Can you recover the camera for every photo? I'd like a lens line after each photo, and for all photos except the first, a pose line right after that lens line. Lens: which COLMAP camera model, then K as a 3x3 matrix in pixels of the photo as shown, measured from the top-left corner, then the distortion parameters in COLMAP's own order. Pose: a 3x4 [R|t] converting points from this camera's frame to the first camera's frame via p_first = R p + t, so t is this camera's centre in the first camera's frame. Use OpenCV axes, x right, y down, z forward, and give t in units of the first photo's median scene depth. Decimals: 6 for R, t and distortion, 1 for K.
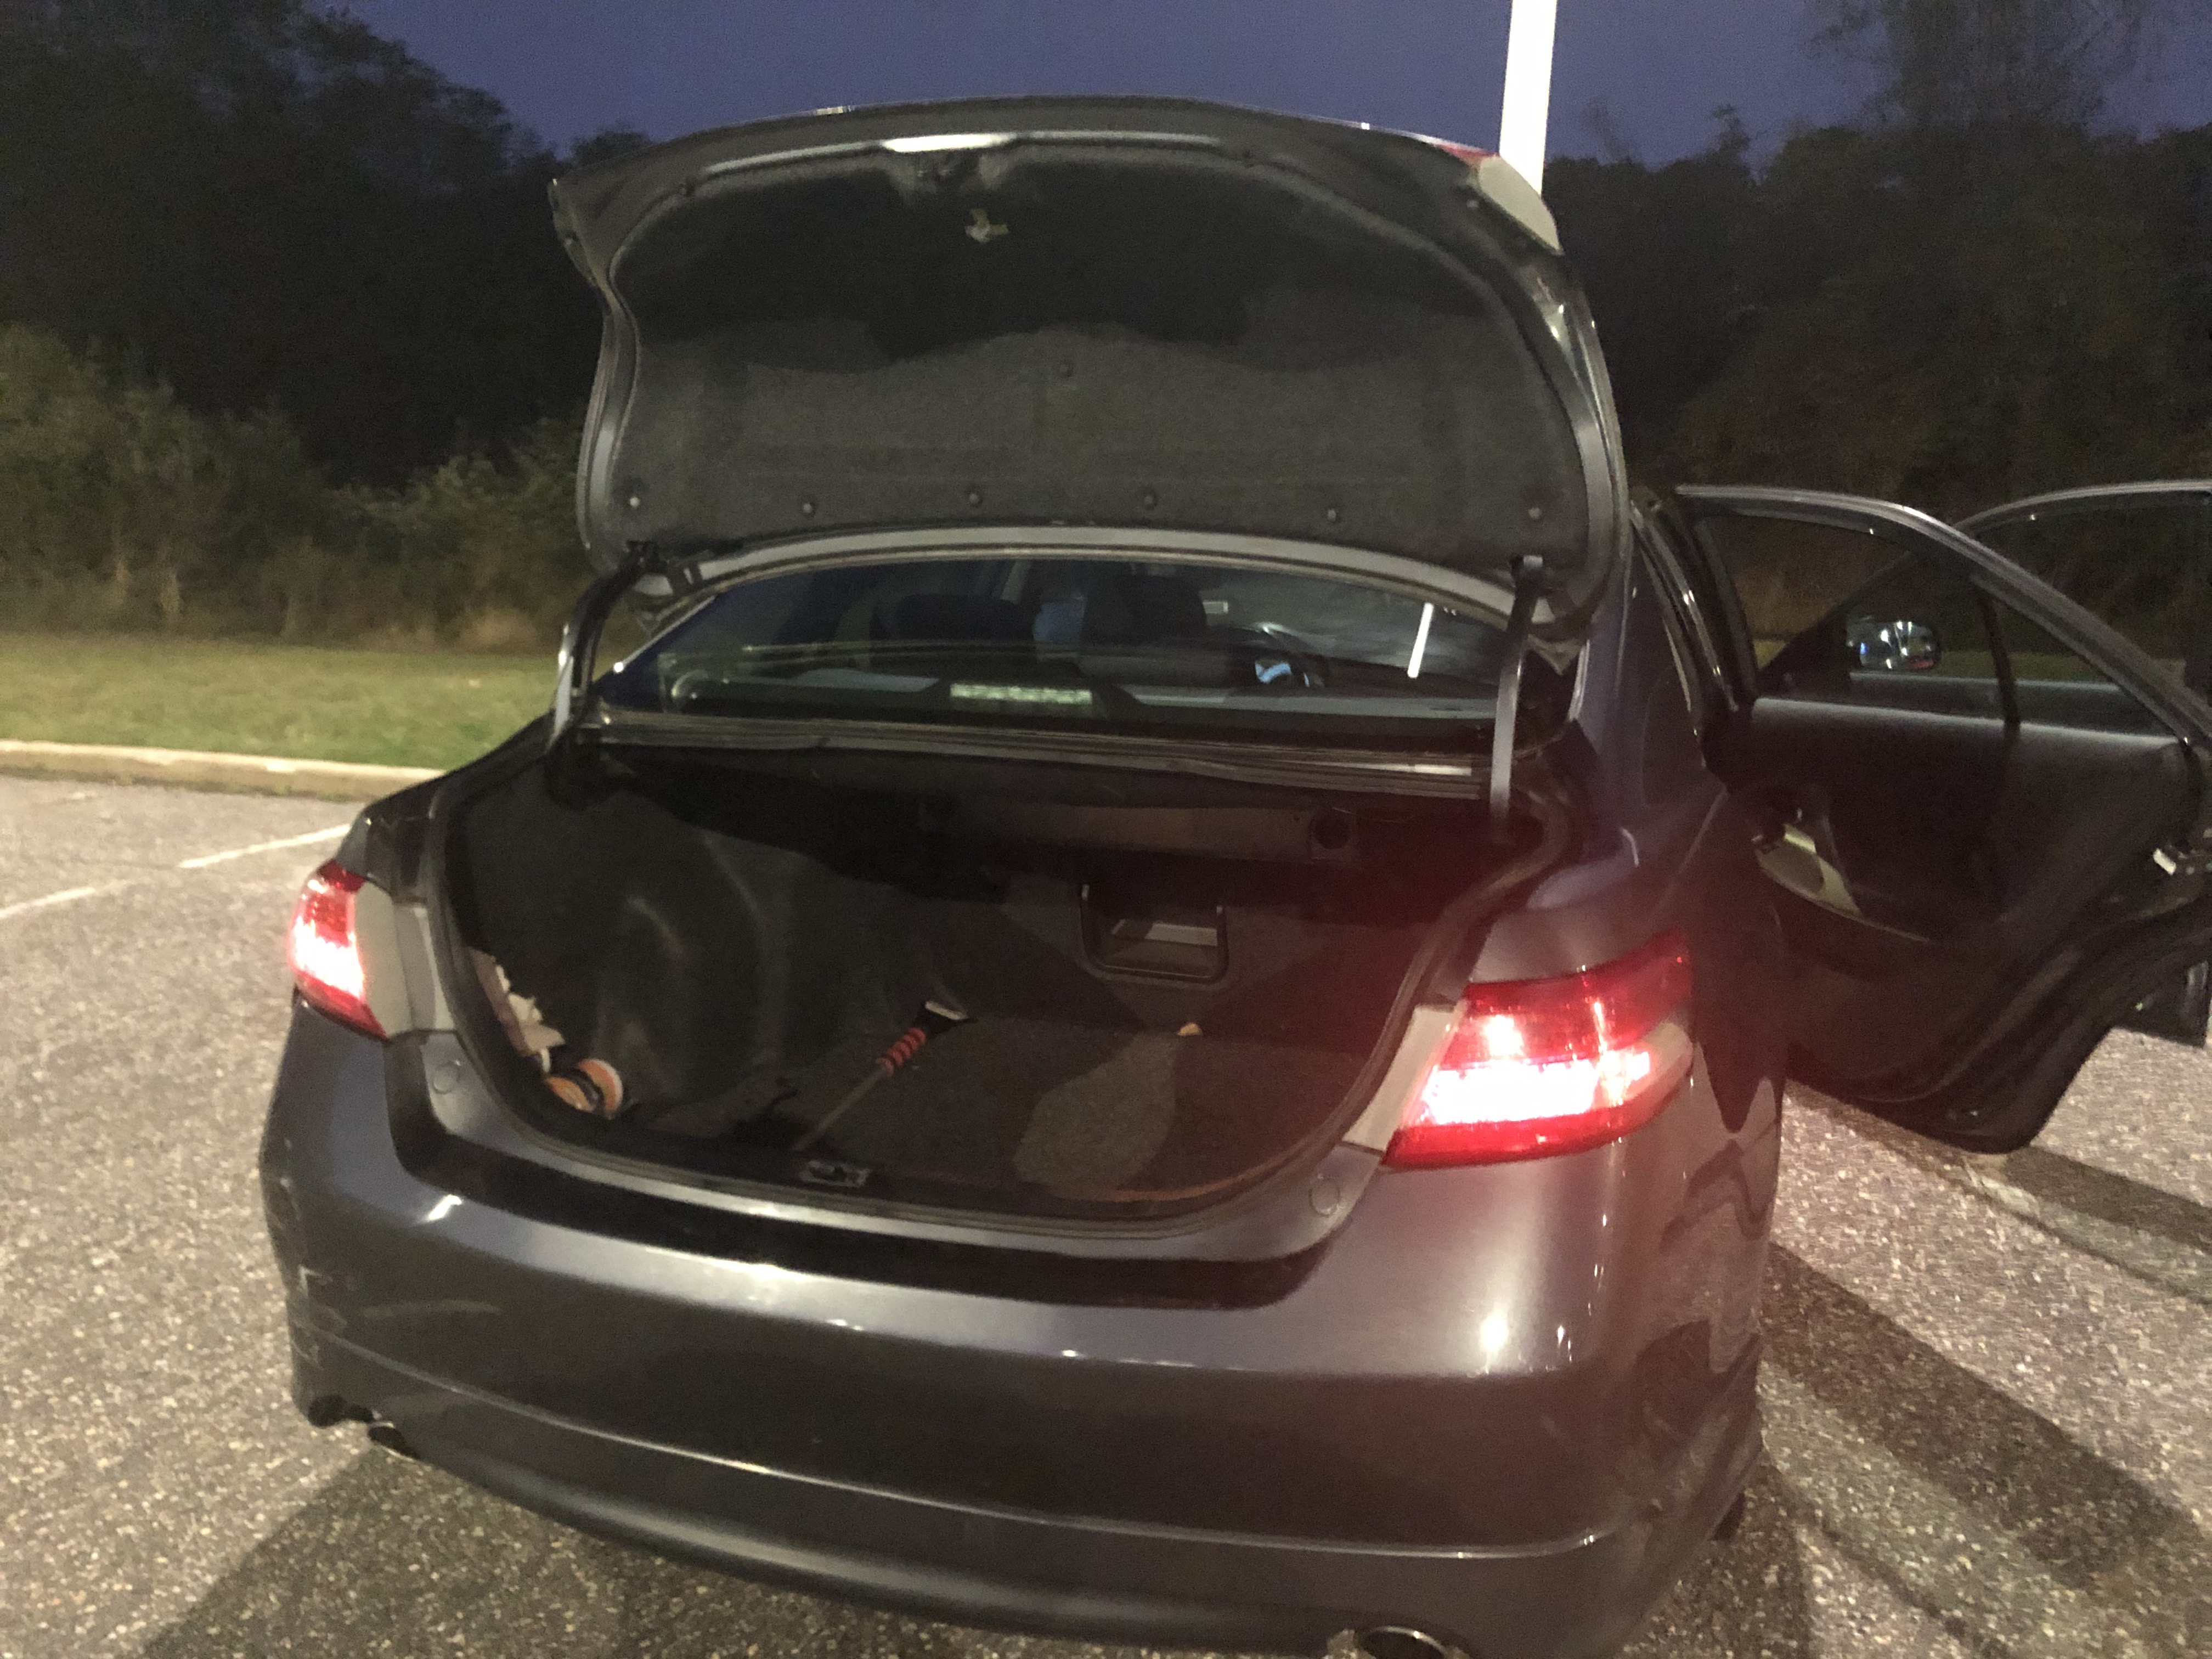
lens RADIAL K [[1825.5, 0, 1105.9], [0, 1825.5, 832.3], [0, 0, 1]] dist [0.027752, -0.021560]
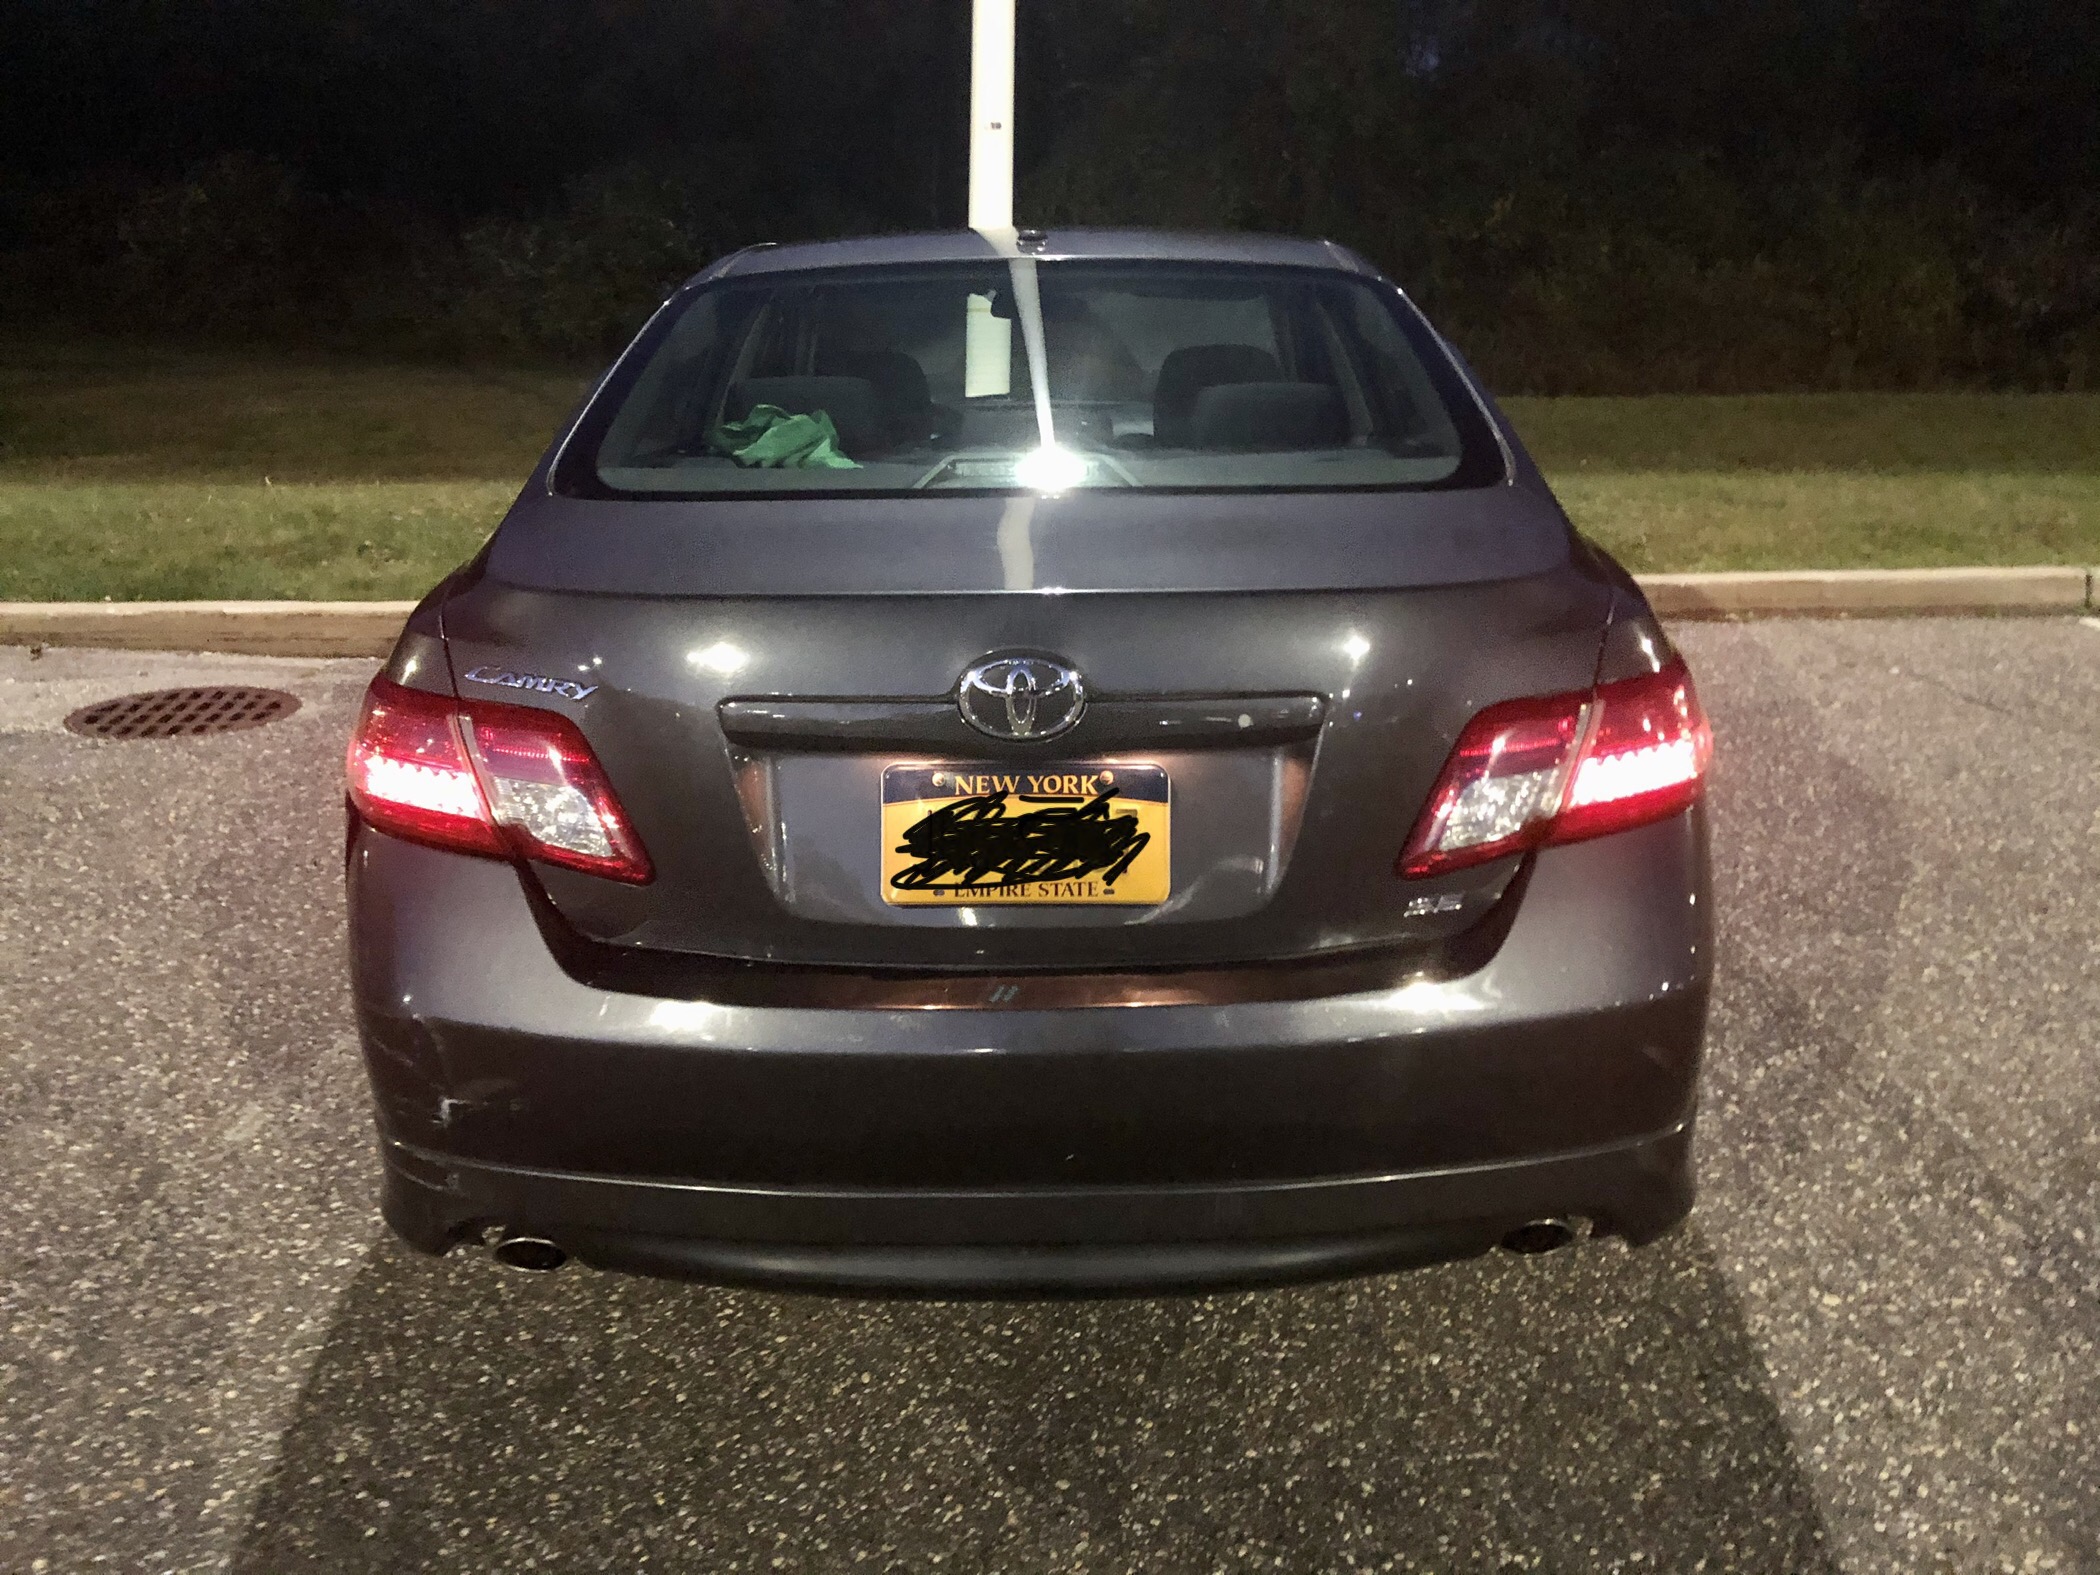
lens RADIAL K [[1733.1, 0, 1038.7], [0, 1733.1, 778.4], [0, 0, 1]] dist [0.027752, -0.021560]
pose [[0.940648, -0.108889, 0.321443, -0.360787], [0.074873, 0.990377, 0.116390, -0.013034], [-0.331023, -0.085415, 0.939749, 0.033733]]
